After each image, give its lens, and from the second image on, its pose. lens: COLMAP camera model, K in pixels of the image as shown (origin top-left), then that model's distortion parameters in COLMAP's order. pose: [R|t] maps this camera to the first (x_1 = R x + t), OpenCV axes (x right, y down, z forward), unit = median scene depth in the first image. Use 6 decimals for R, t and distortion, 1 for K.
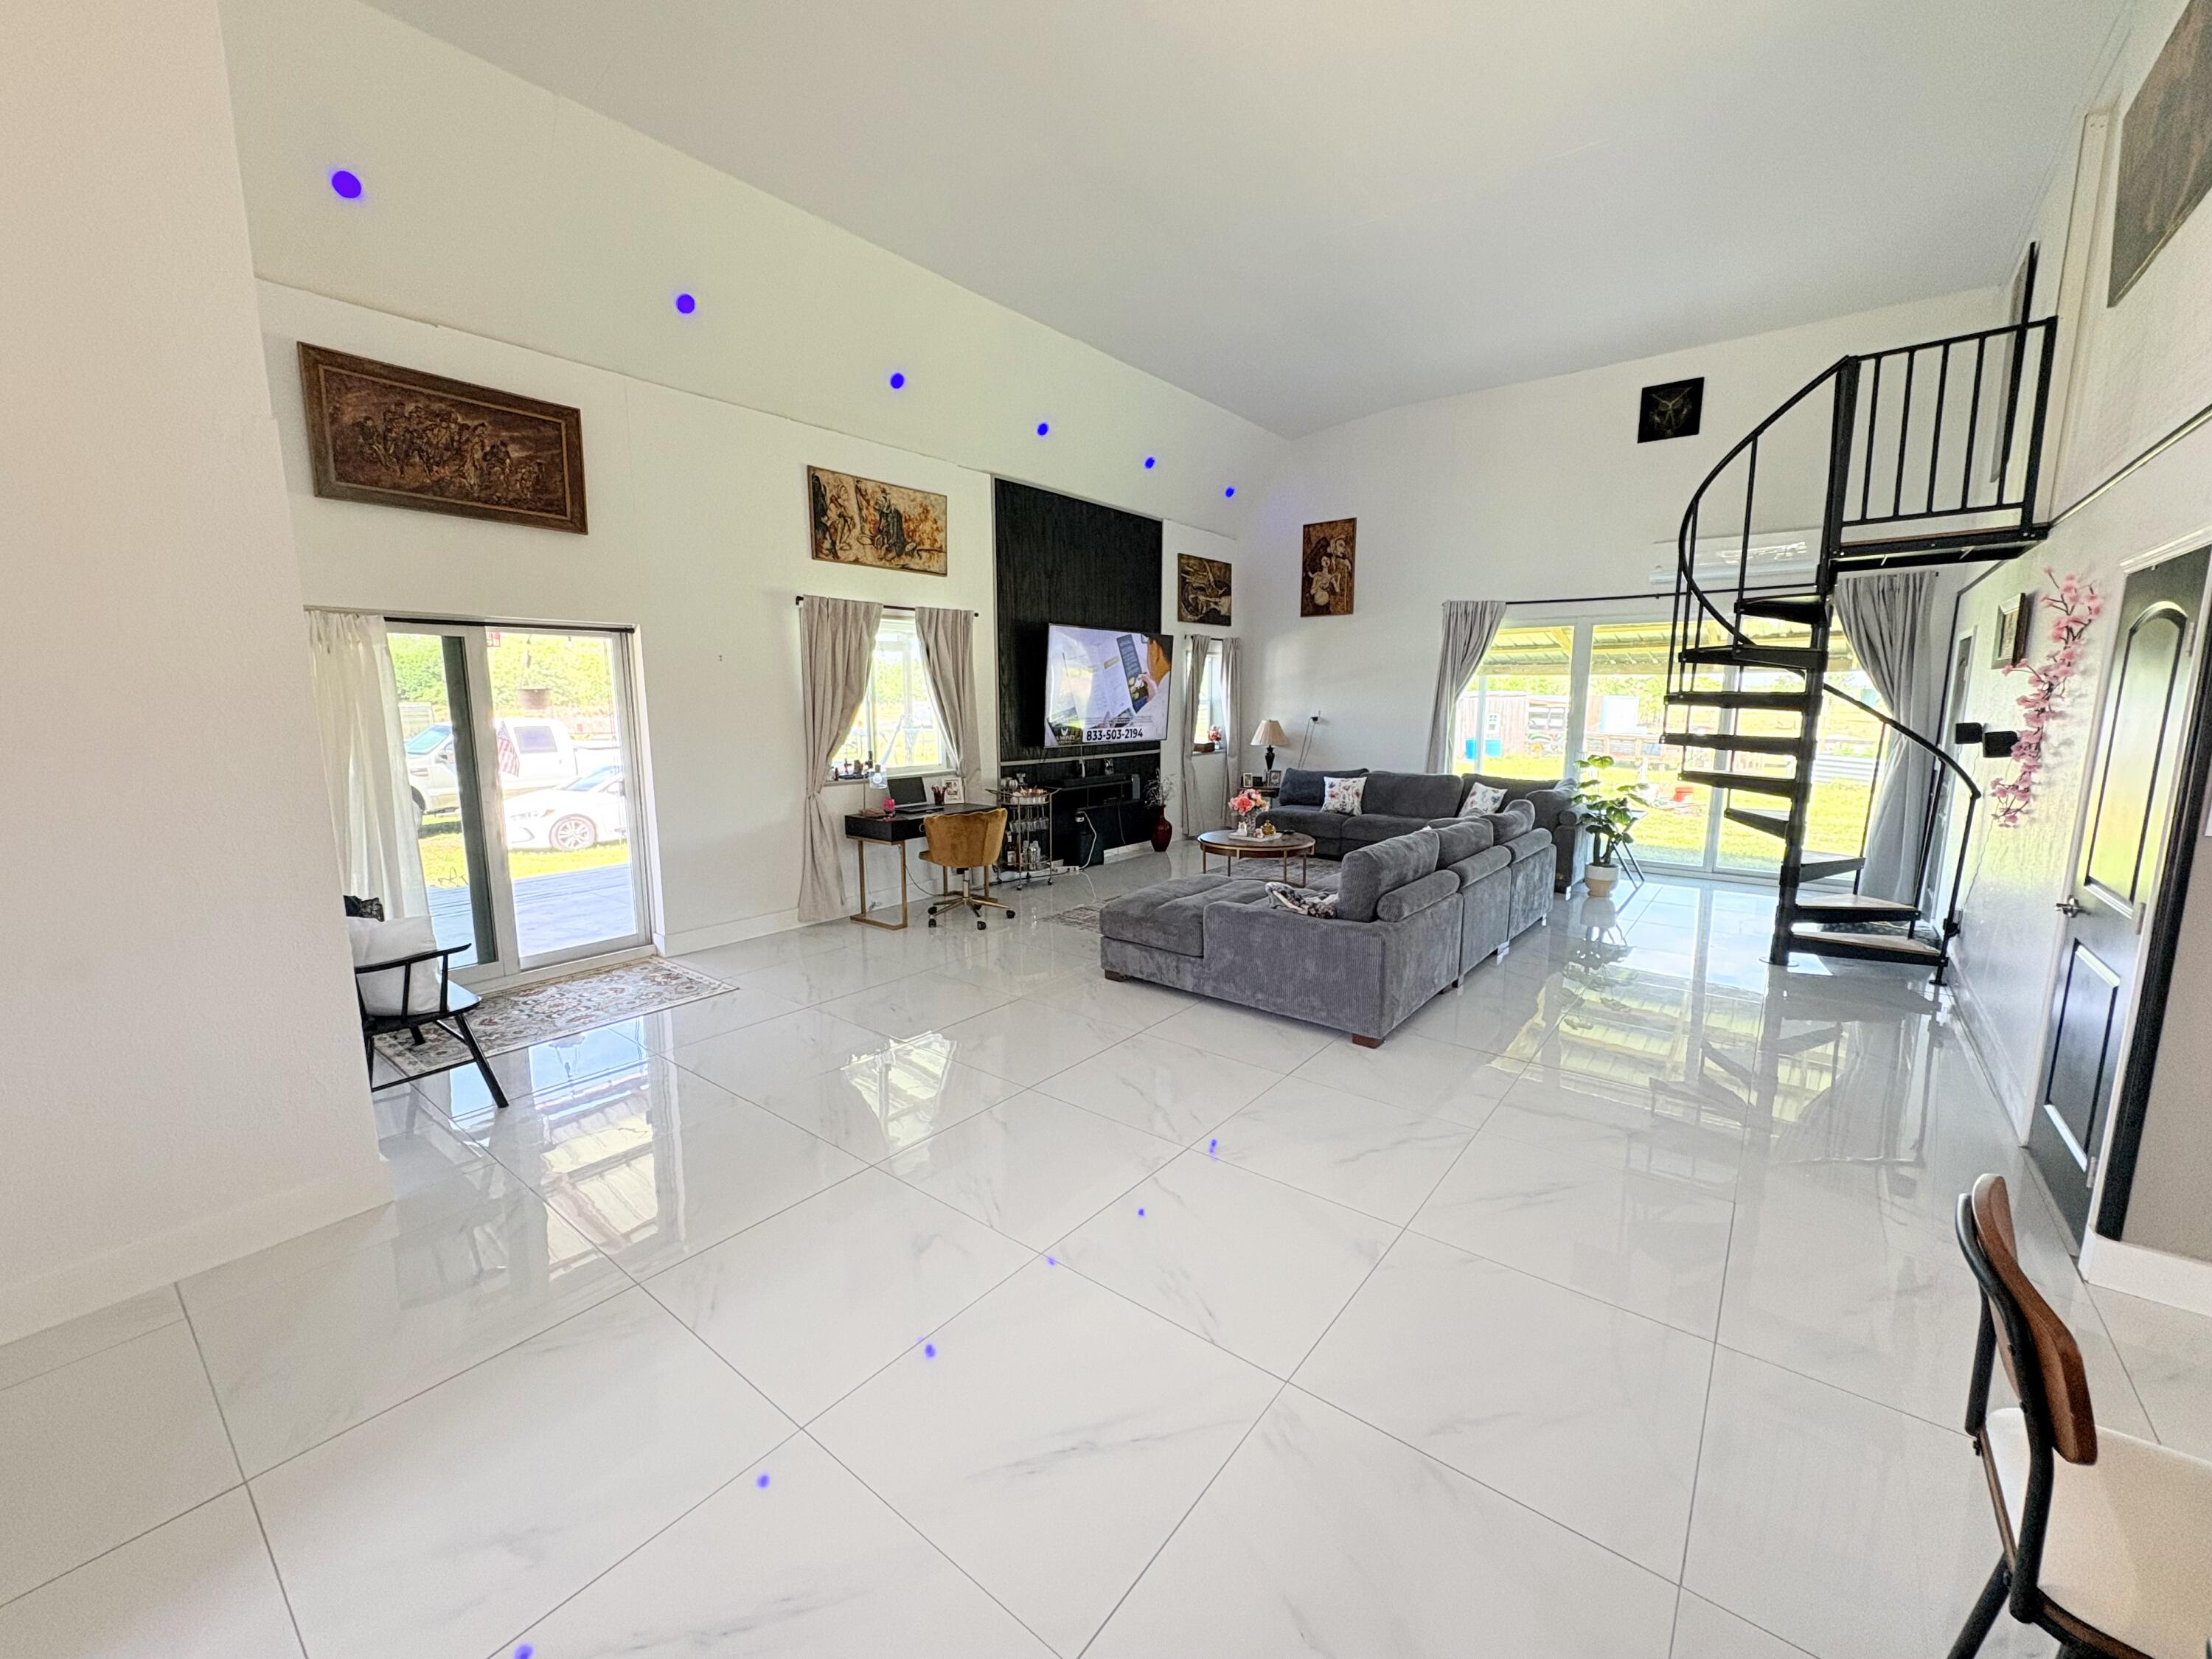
lens RADIAL K [[880.6, 0, 1105.9], [0, 880.6, 828.6], [0, 0, 1]] dist [-0.000560, -0.000316]
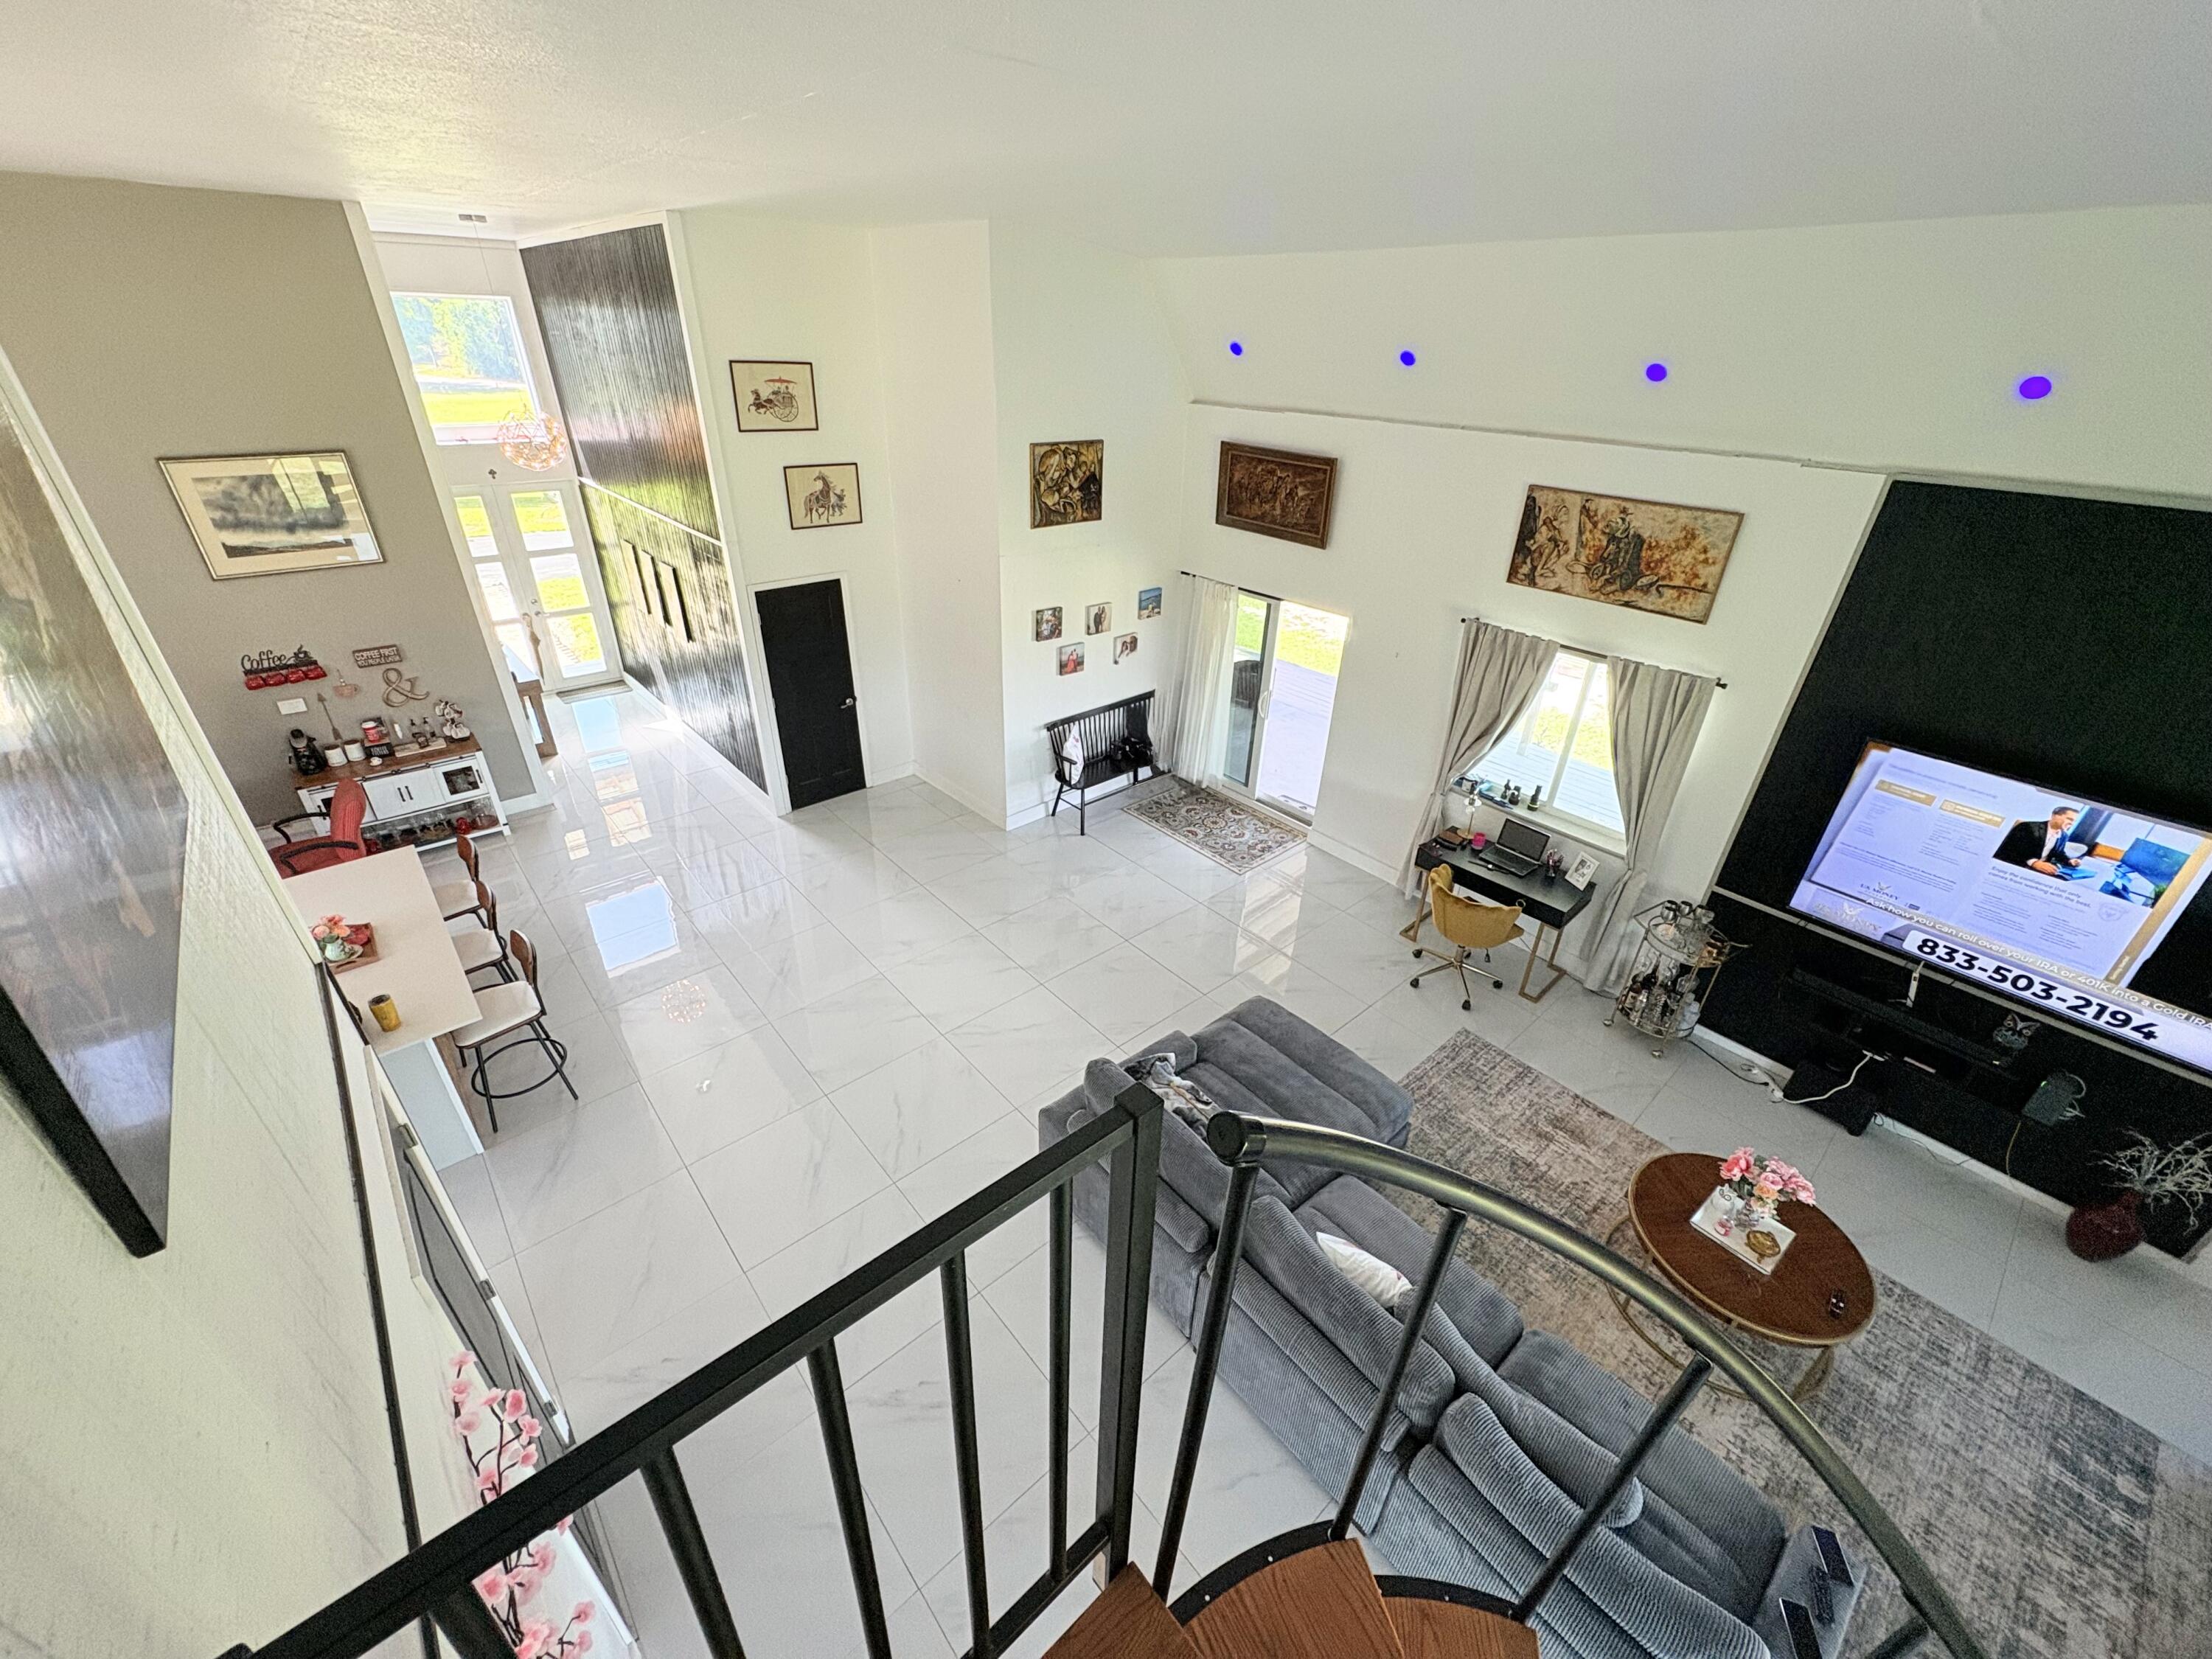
lens RADIAL K [[880.6, 0, 1105.6], [0, 880.6, 826.0], [0, 0, 1]] dist [-0.000560, -0.000316]
pose [[-0.187446, 0.475994, -0.859240, 0.680733], [-0.173776, 0.844878, 0.505947, -0.472451], [0.966781, 0.244153, -0.075653, 0.682201]]
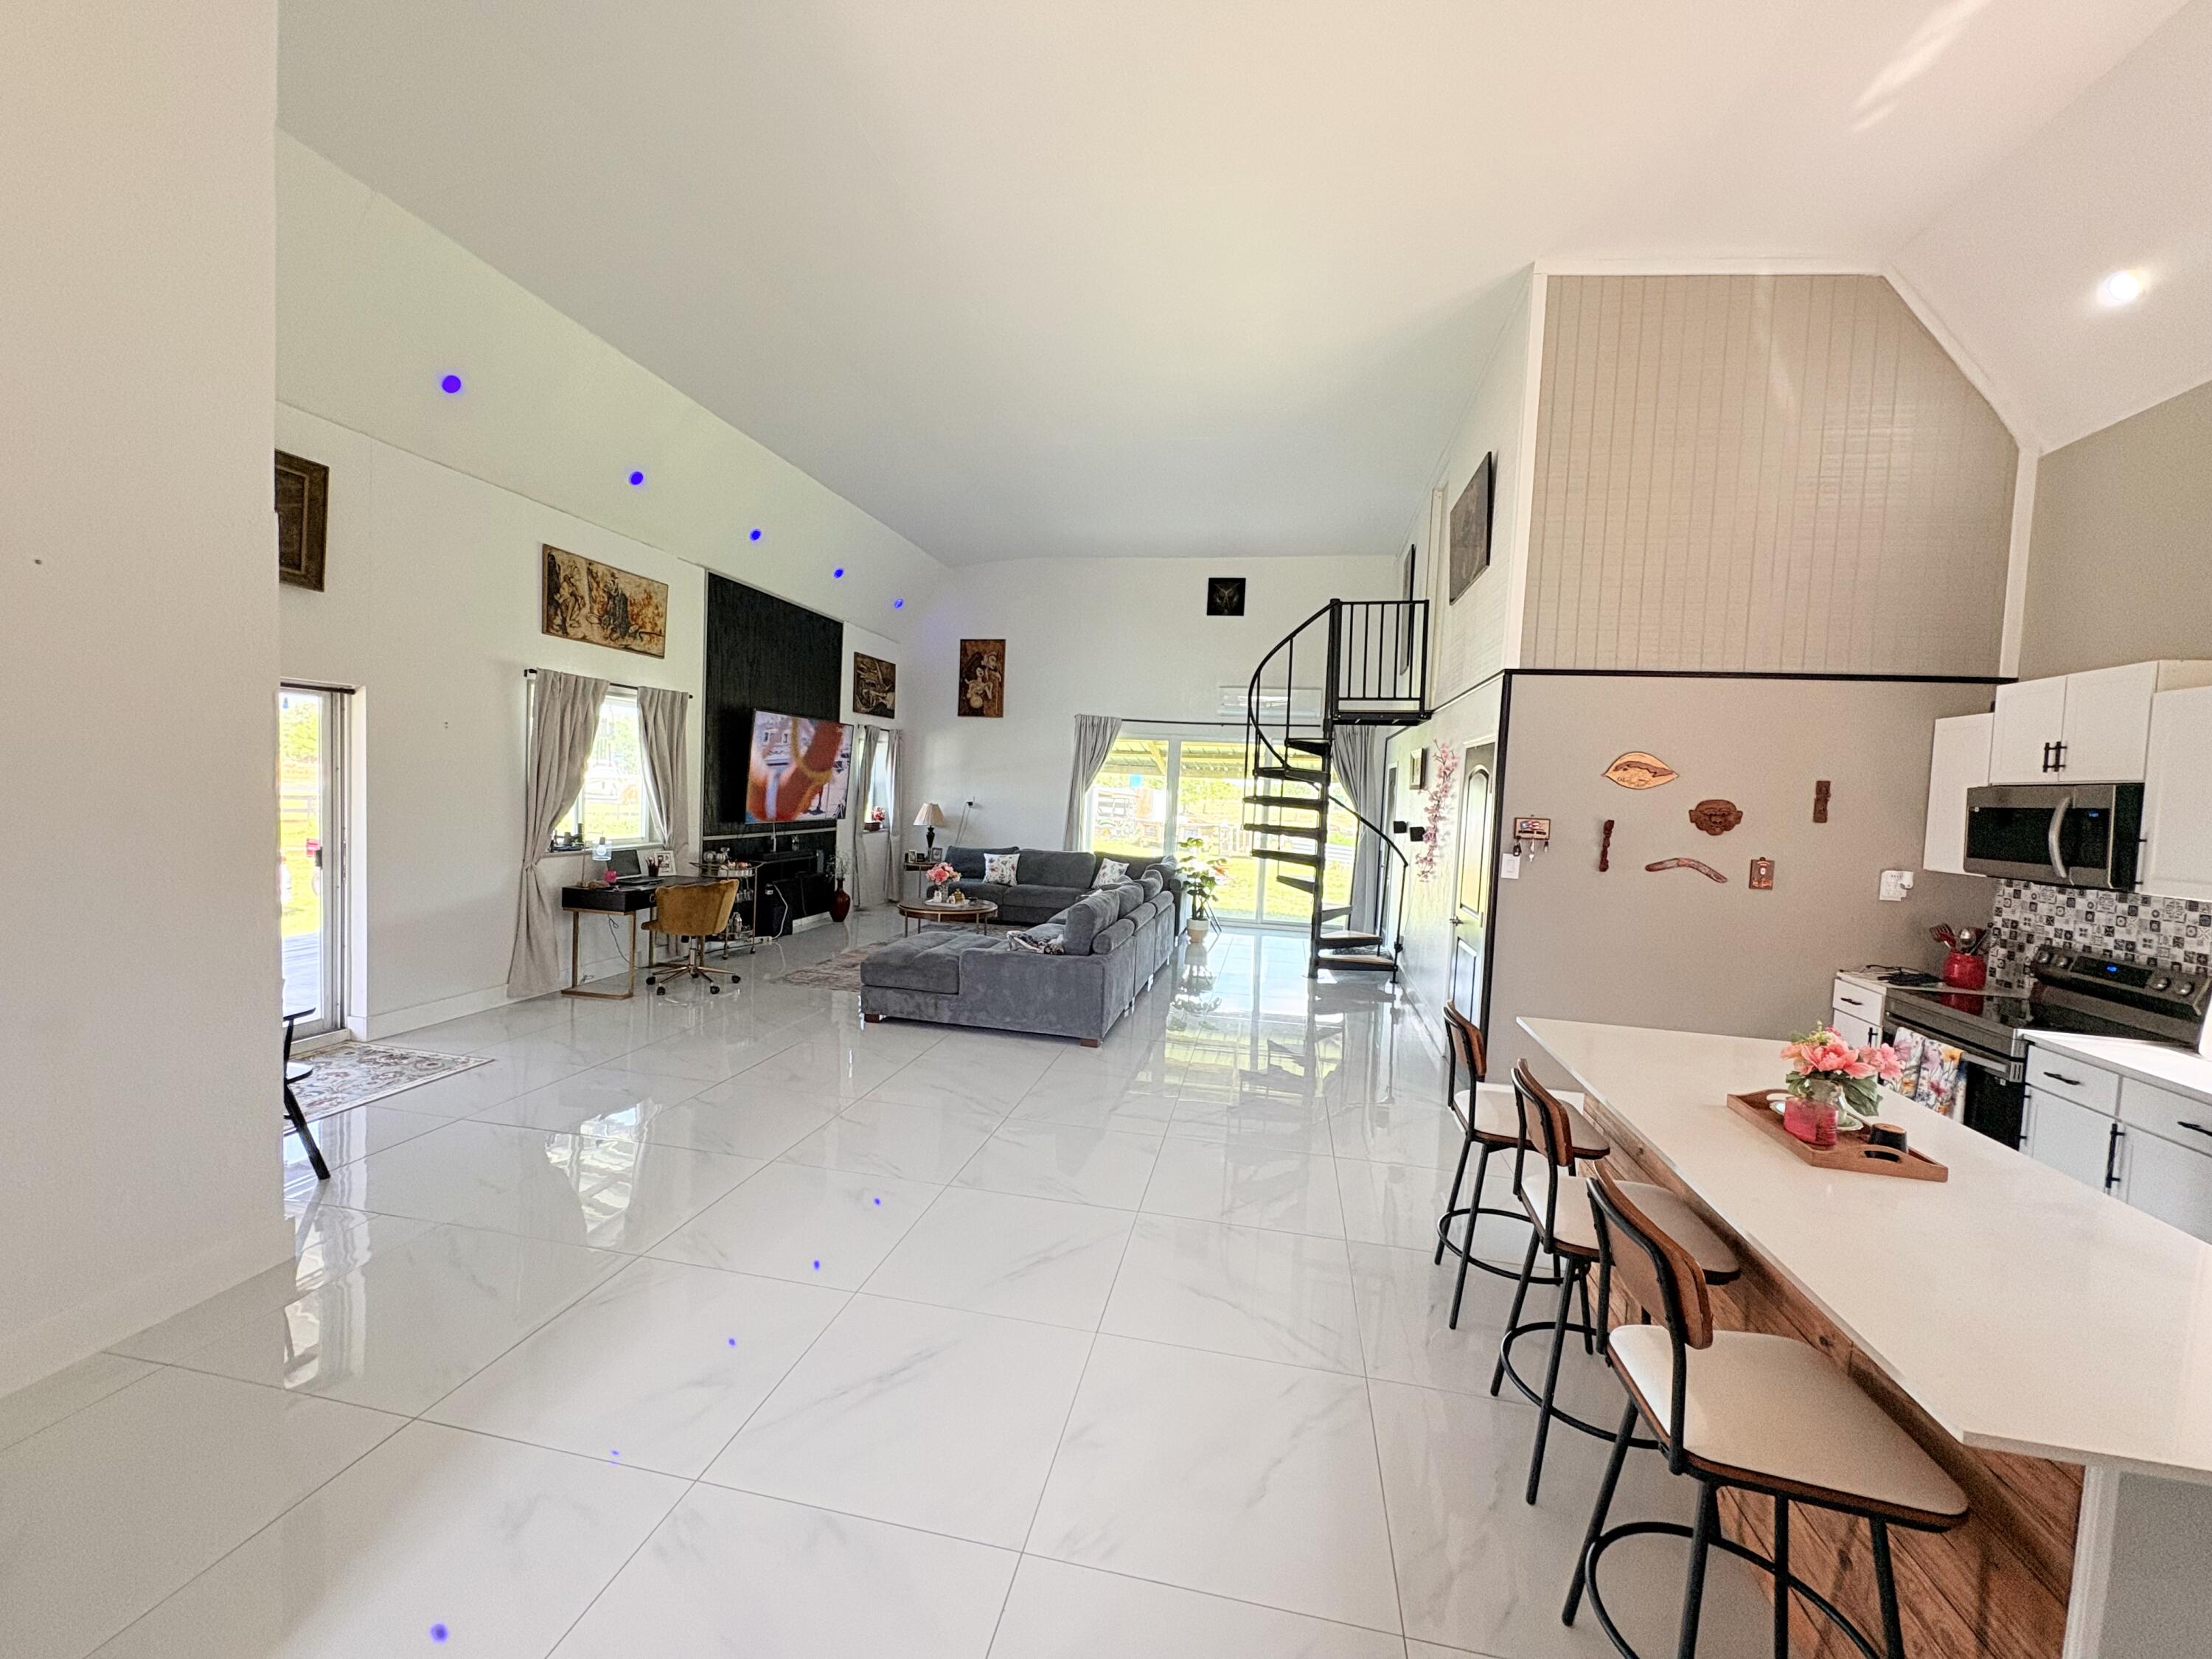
lens RADIAL K [[880.6, 0, 1107.5], [0, 880.6, 826.7], [0, 0, 1]] dist [-0.000560, -0.000316]
pose [[0.889863, 0.020165, 0.455781, -0.203425], [0.022530, 0.995861, -0.088048, 0.018314], [-0.455671, 0.088619, 0.885726, -0.165545]]
